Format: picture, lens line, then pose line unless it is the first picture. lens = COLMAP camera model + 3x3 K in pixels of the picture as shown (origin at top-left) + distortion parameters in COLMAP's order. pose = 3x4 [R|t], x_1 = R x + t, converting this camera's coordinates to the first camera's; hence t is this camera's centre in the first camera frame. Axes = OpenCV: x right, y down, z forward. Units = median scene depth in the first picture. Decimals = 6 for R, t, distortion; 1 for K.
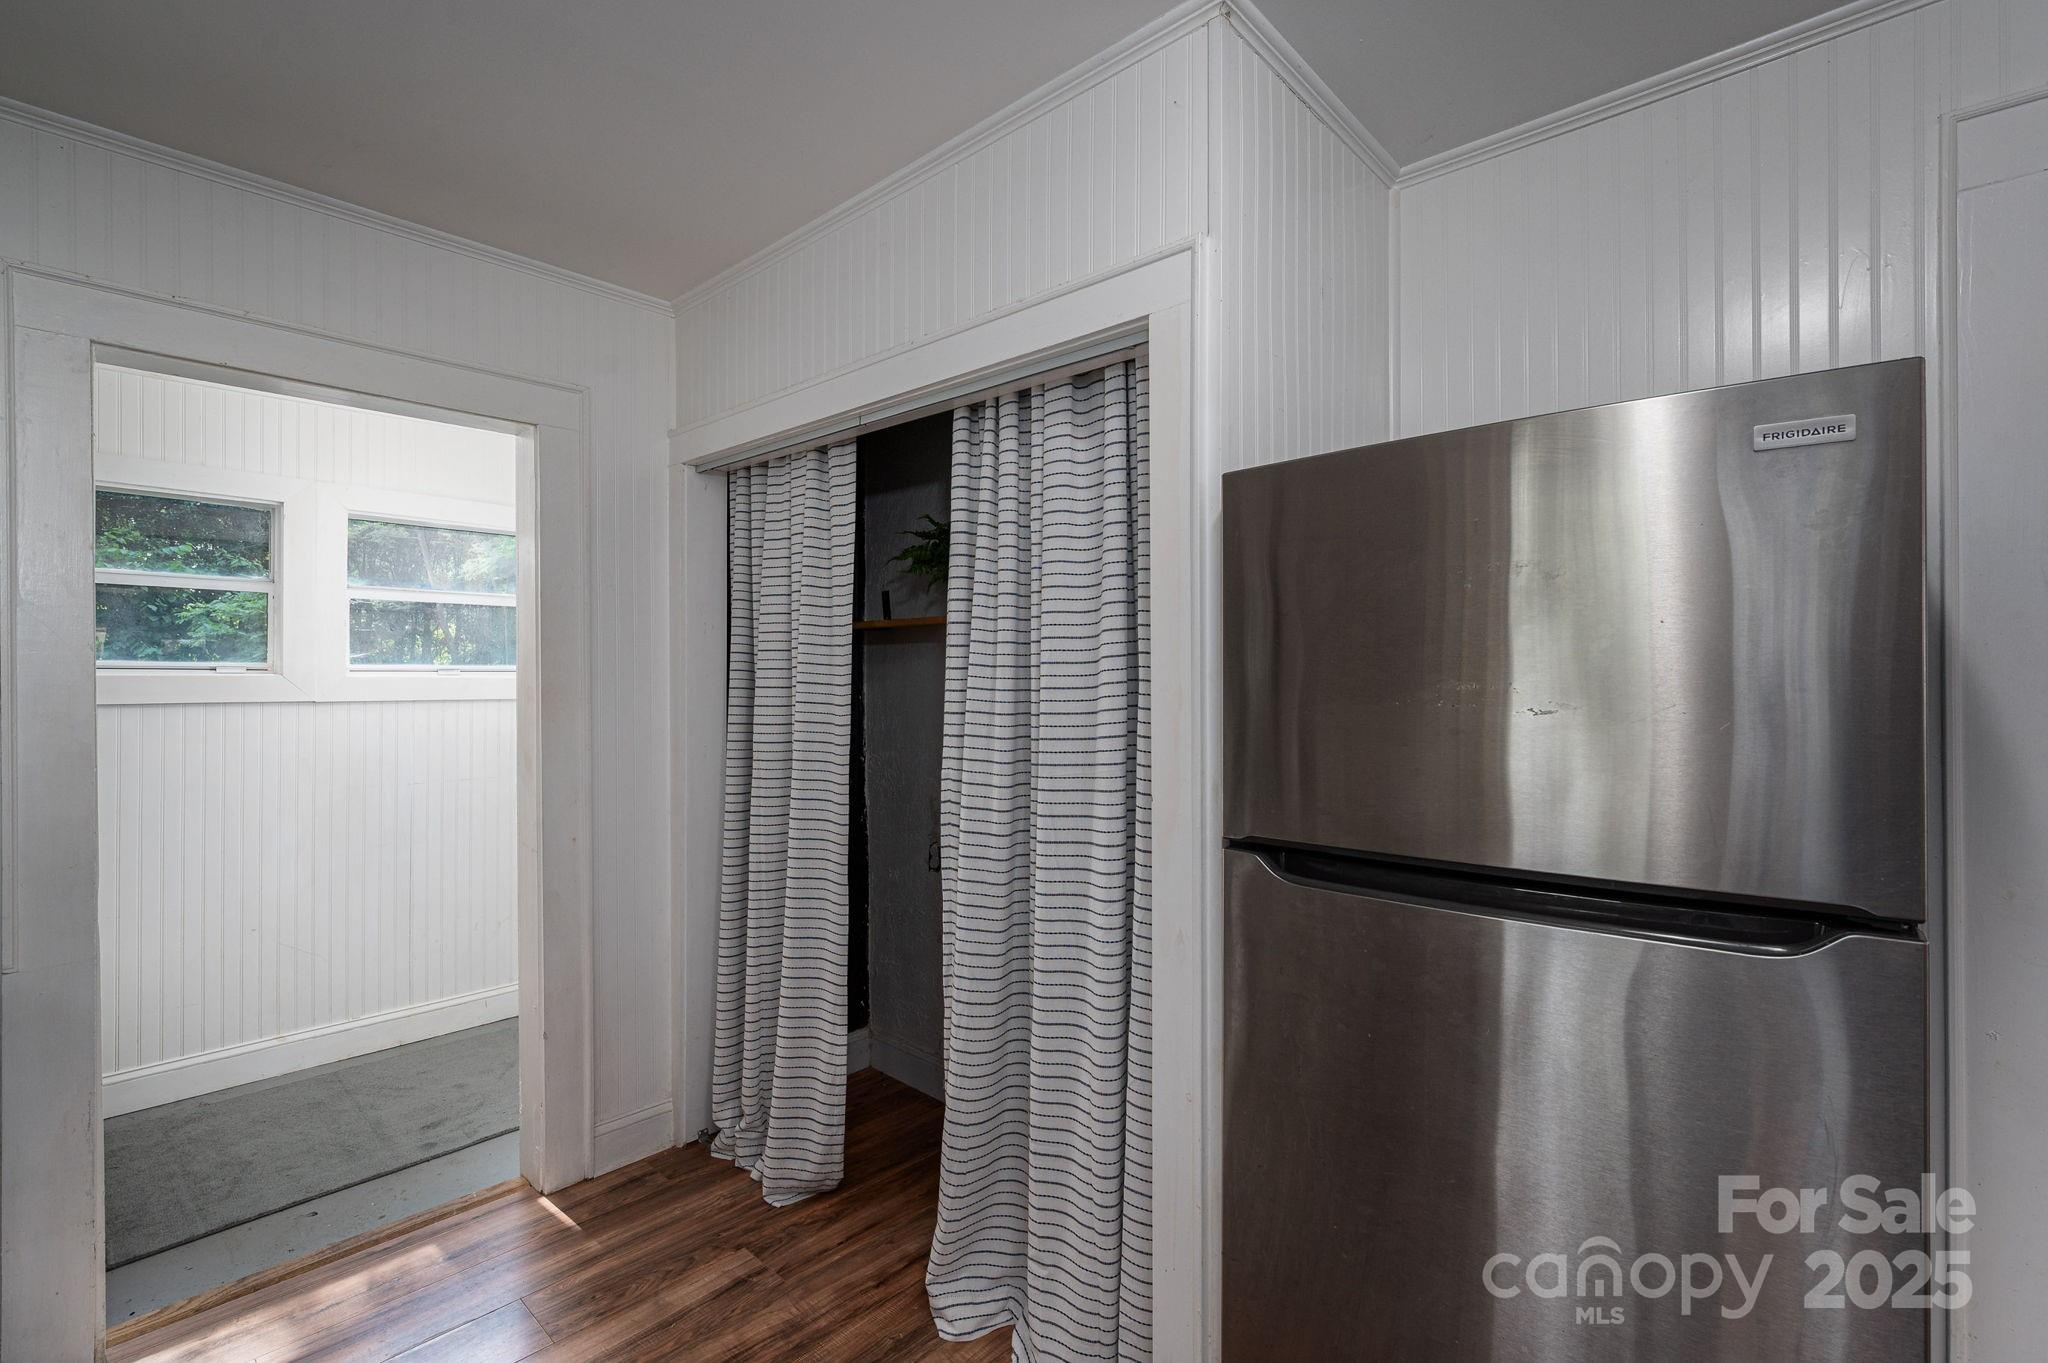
lens RADIAL K [[921.1, 0, 1013.8], [0, 921.1, 675.0], [0, 0, 1]] dist [-0.000990, -0.000032]
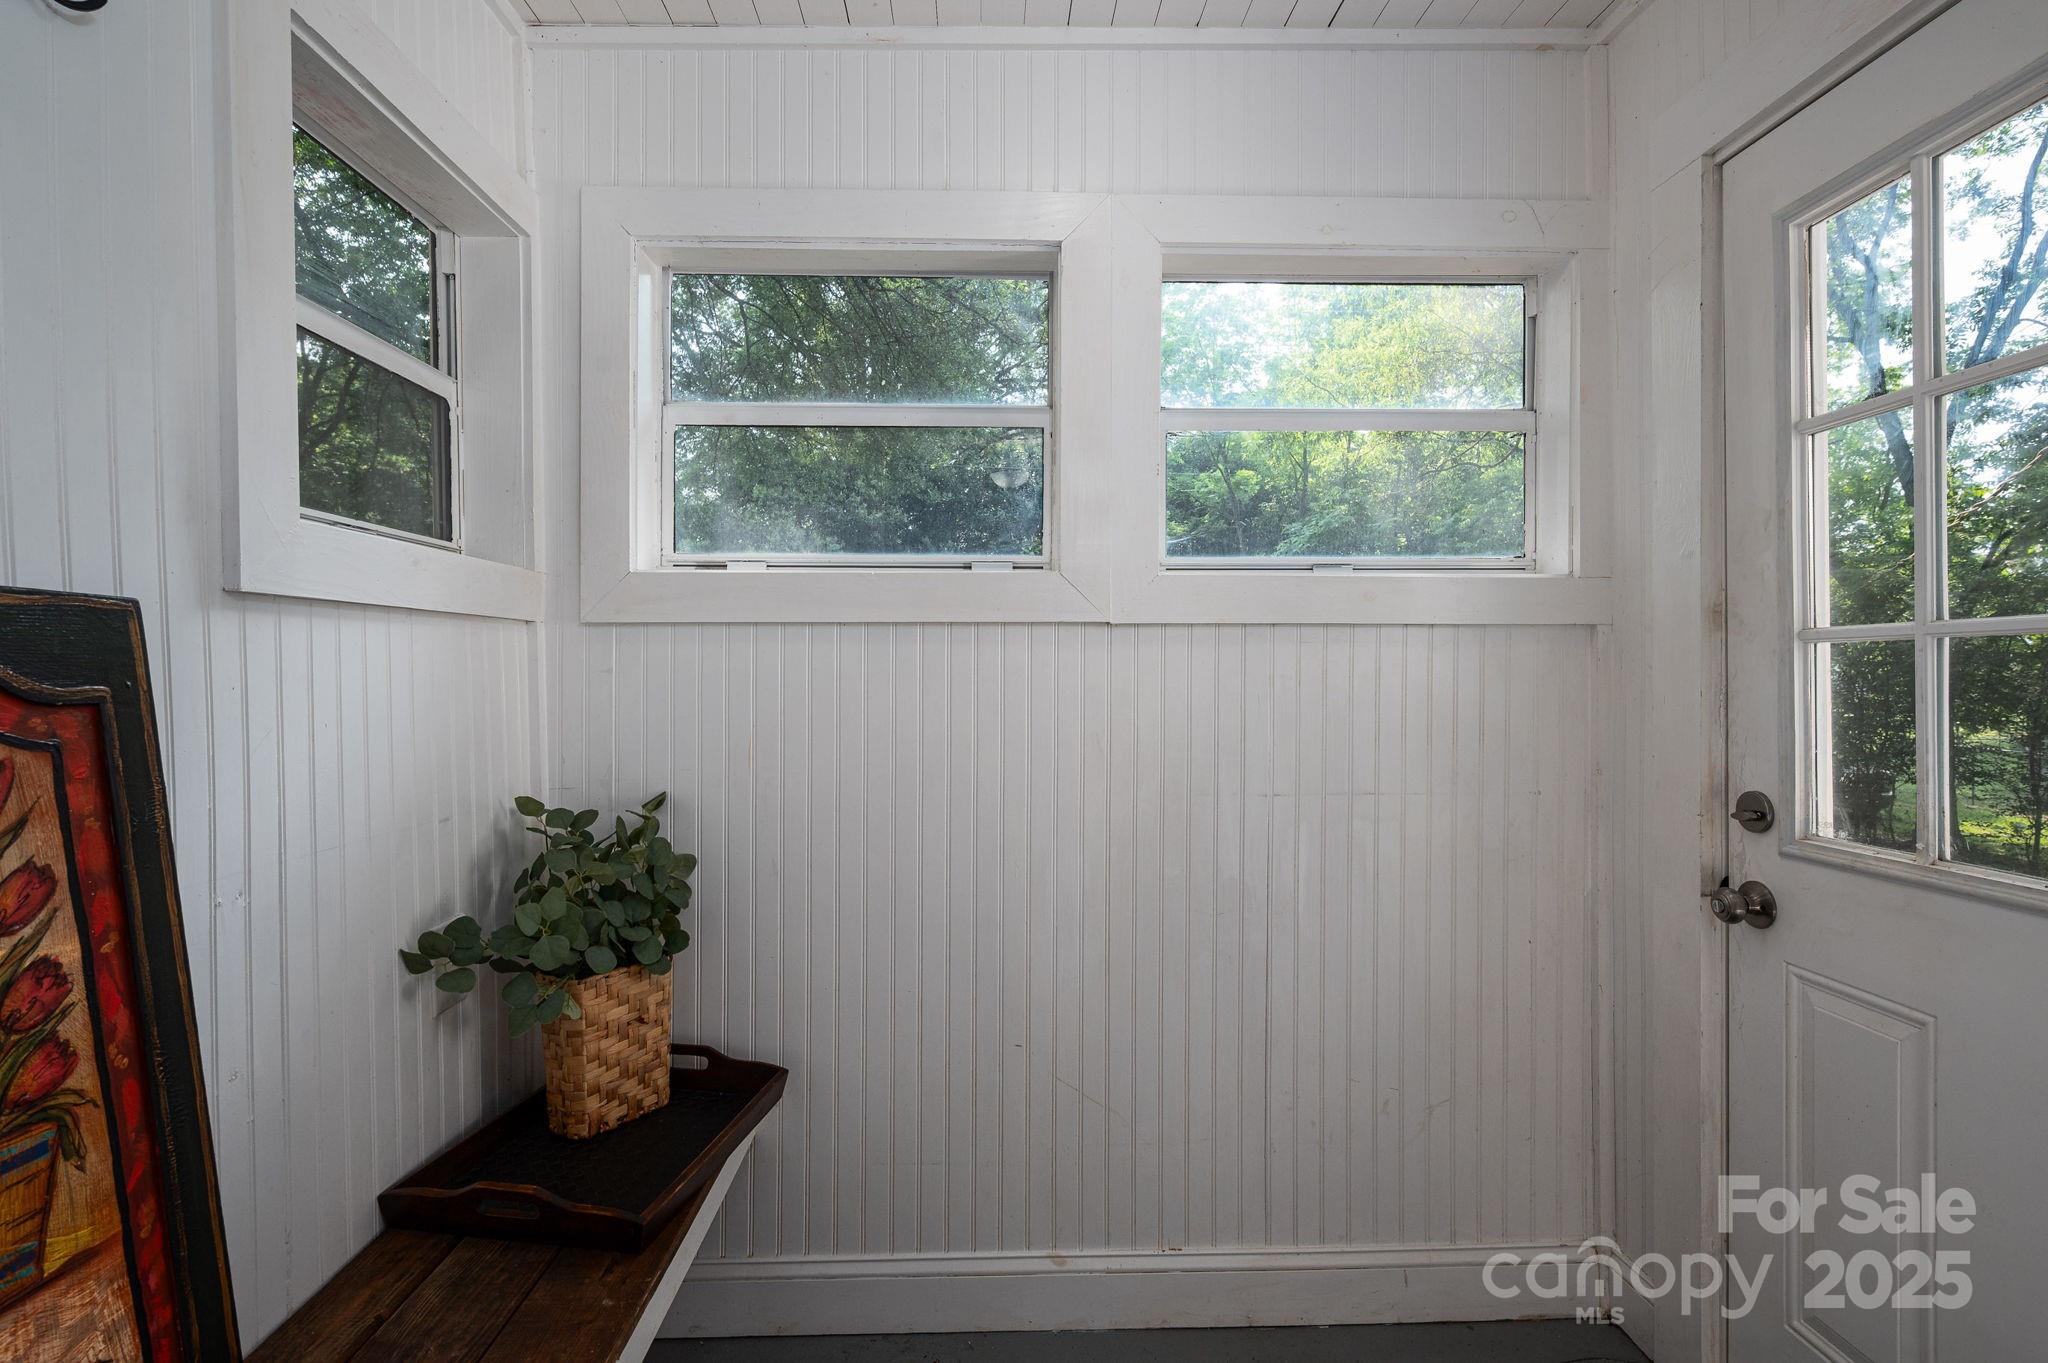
lens RADIAL K [[1027.9, 0, 1022.4], [0, 1027.9, 673.2], [0, 0, 1]] dist [-0.001596, -0.000847]
pose [[0.699583, -0.001017, -0.714550, -0.497875], [0.005159, 0.999980, 0.003628, 0.071909], [0.714533, -0.006224, 0.699574, 0.735244]]
